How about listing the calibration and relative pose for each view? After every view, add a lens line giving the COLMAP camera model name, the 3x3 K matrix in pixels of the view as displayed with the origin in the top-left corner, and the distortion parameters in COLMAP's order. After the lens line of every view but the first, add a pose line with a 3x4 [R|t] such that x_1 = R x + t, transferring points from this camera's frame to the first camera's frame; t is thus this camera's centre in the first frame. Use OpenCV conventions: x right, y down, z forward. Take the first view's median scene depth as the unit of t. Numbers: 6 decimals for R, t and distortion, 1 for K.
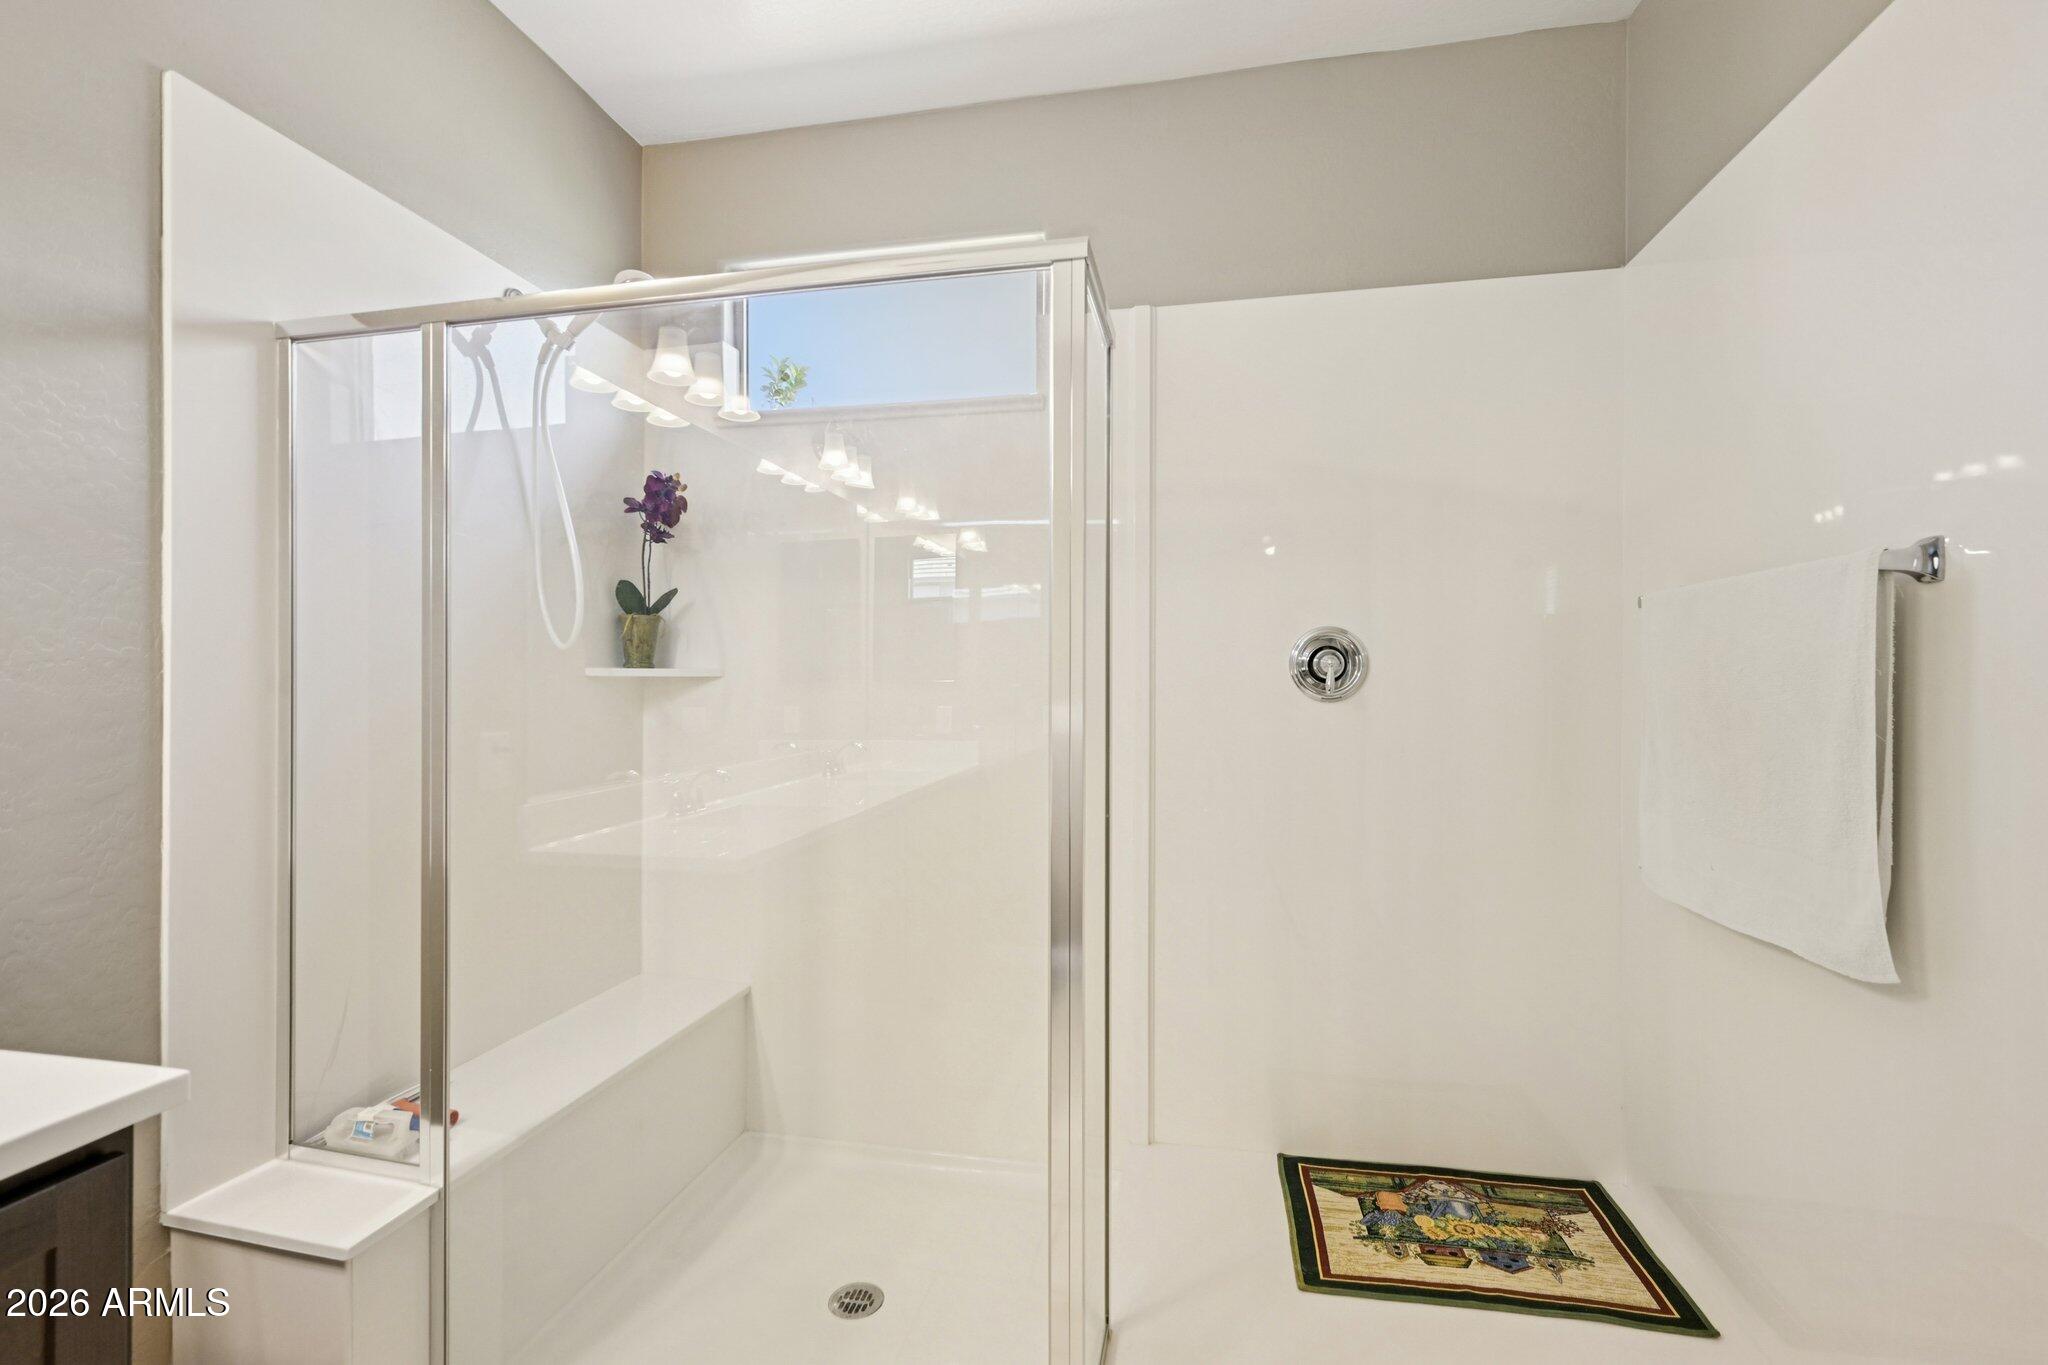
lens RADIAL K [[838.3, 0, 1019.8], [0, 838.3, 689.9], [0, 0, 1]] dist [0.000256, 0.000070]
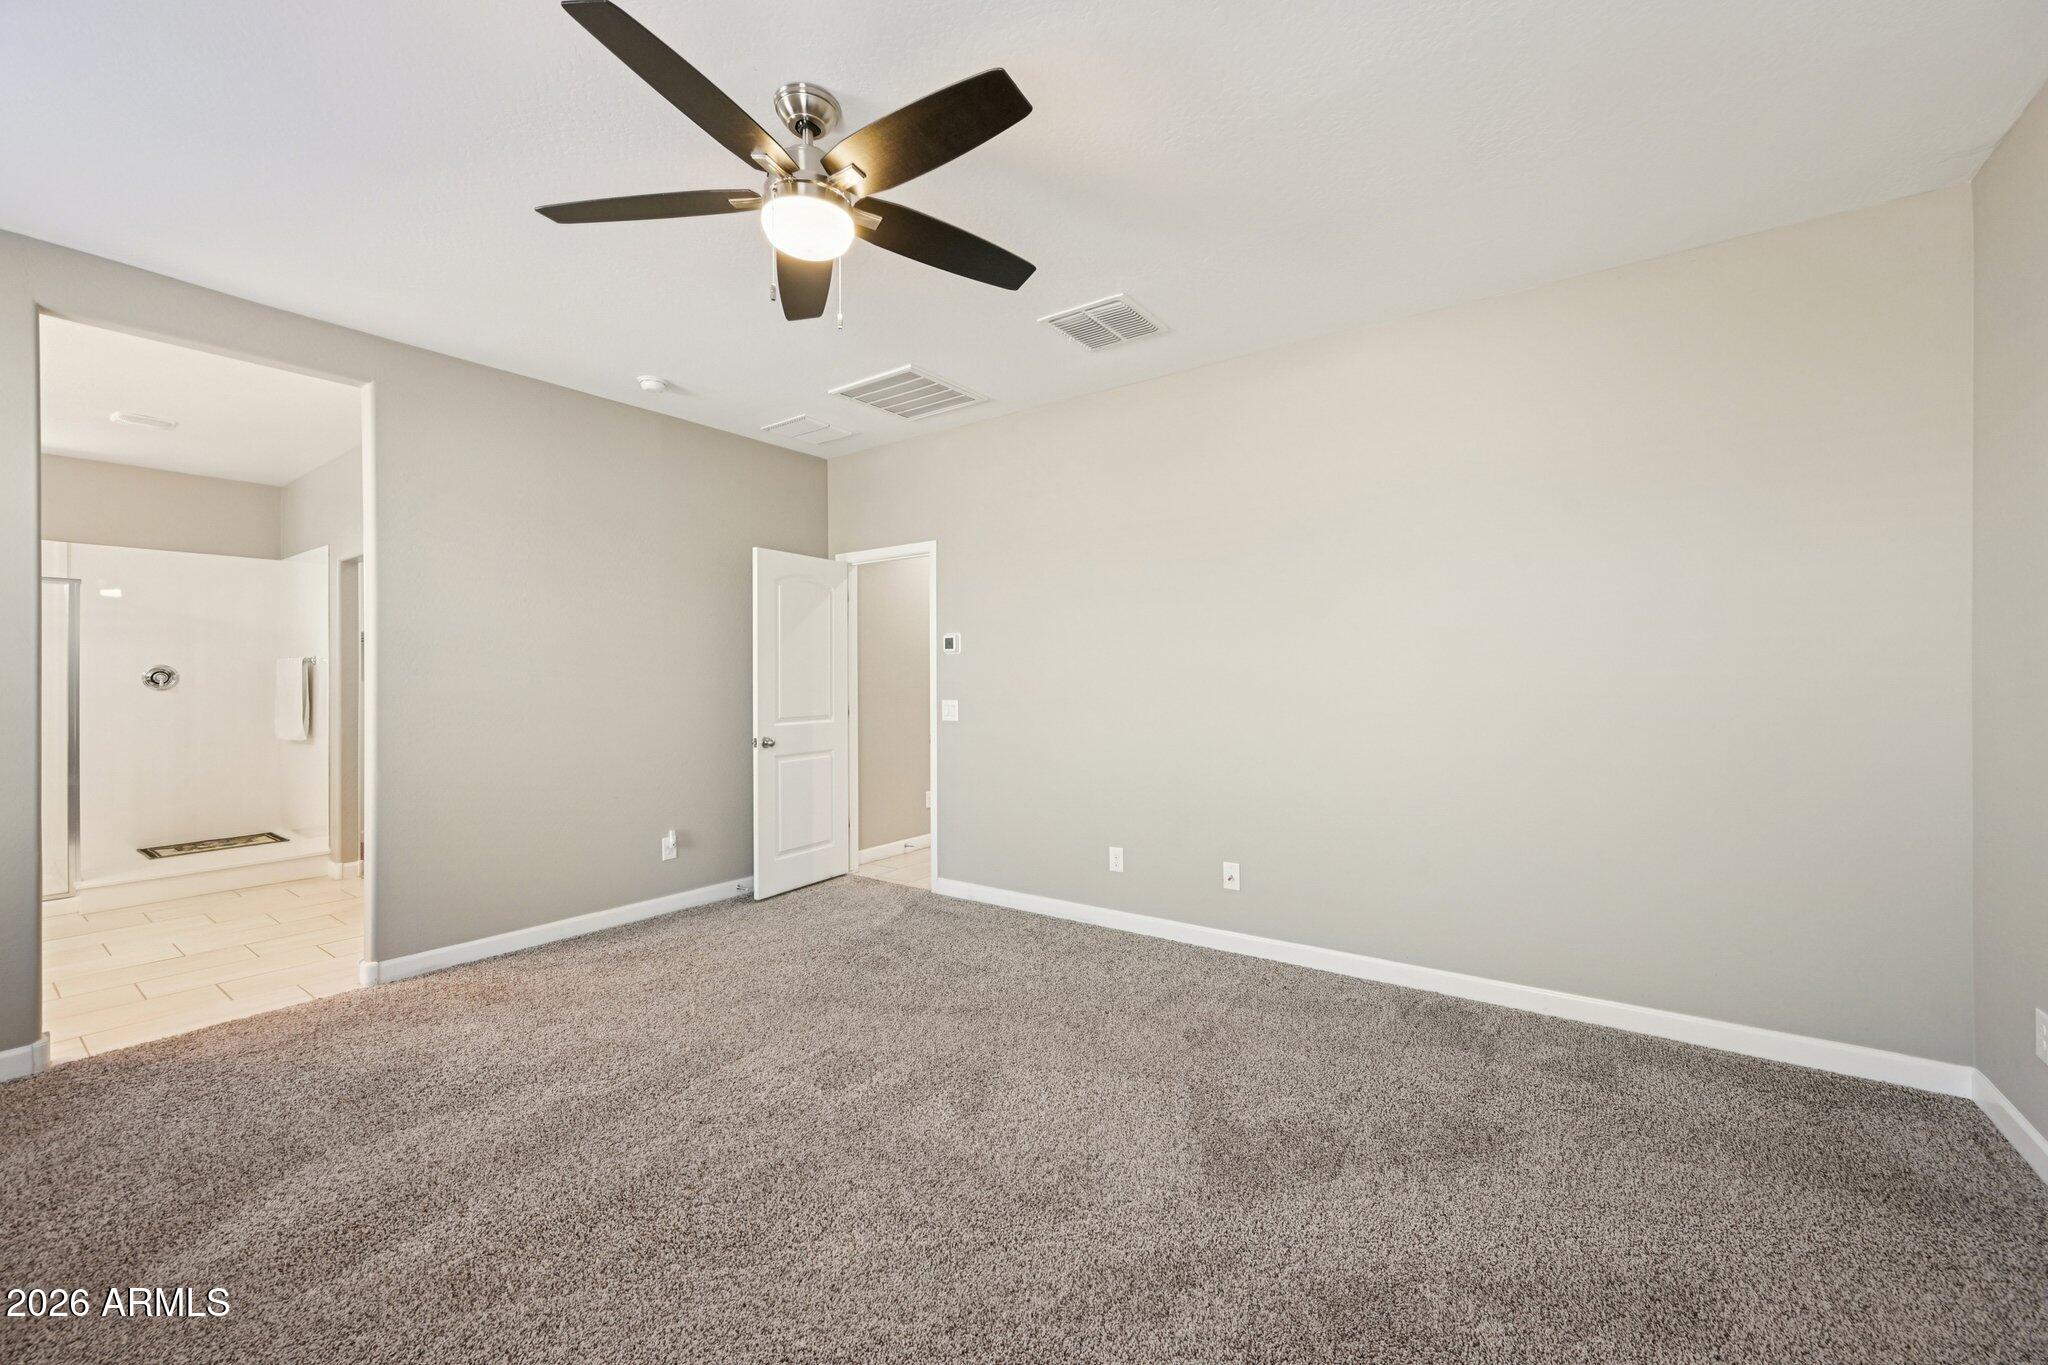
lens RADIAL K [[803.1, 0, 1020.9], [0, 803.1, 680.2], [0, 0, 1]] dist [0.000266, -0.000009]
pose [[0.399736, 0.000007, 0.916630, -1.012625], [0.011336, 0.999923, -0.004952, 0.026514], [-0.916560, 0.012371, 0.399705, -2.905520]]
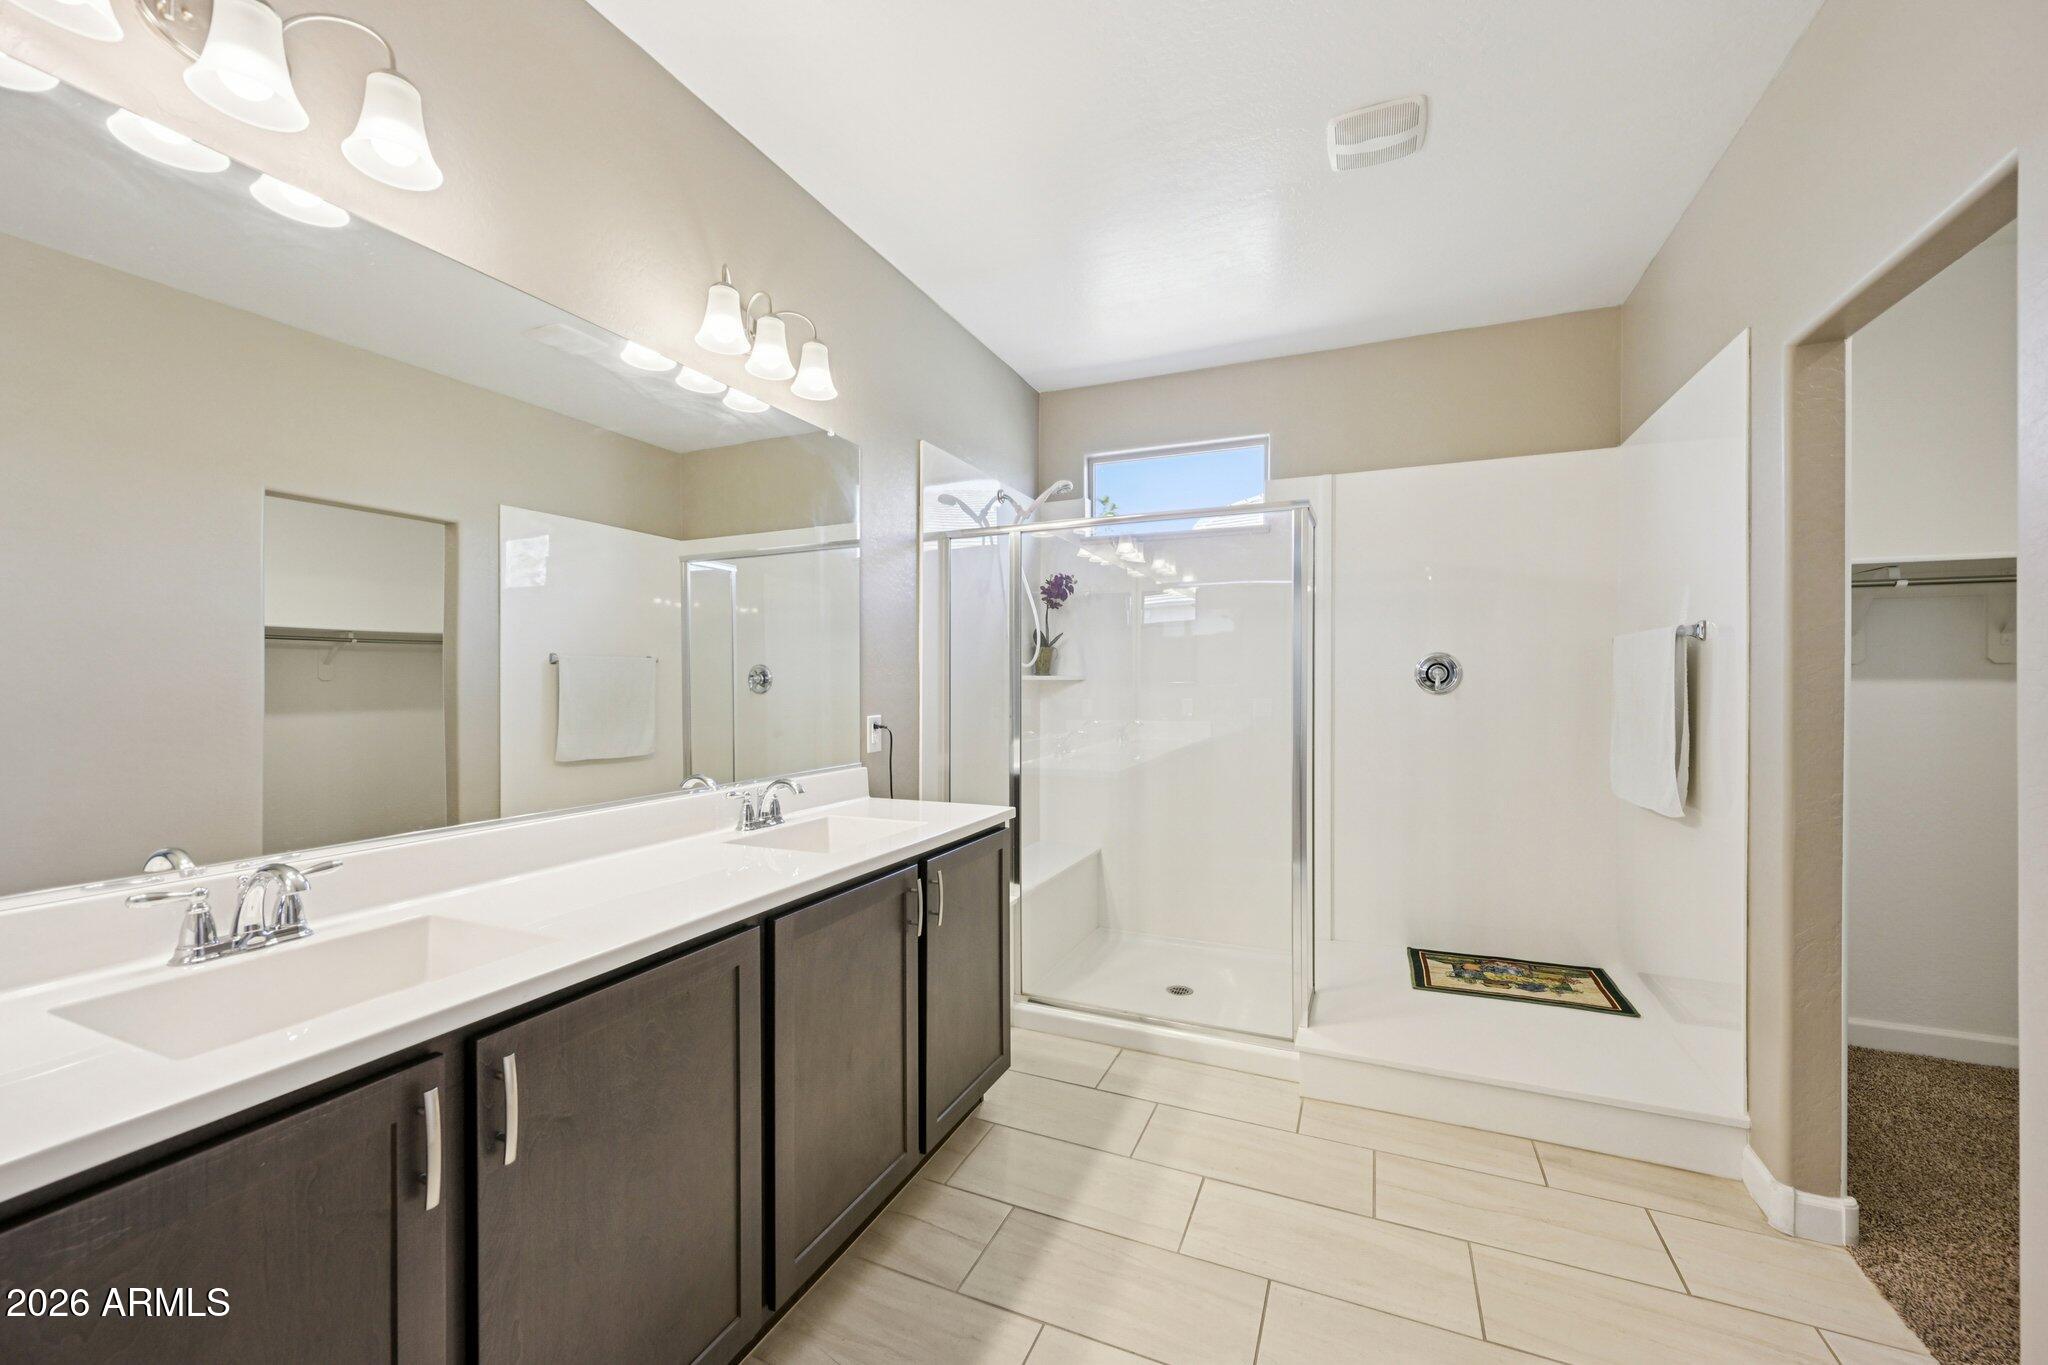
lens RADIAL K [[800.4, 0, 1019.5], [0, 800.4, 685.8], [0, 0, 1]] dist [0.002804, 0.000106]
pose [[0.980350, 0.002385, -0.197251, -0.169398], [-0.004145, 0.999955, -0.008508, 0.013486], [0.197222, 0.009159, 0.980316, -0.854680]]
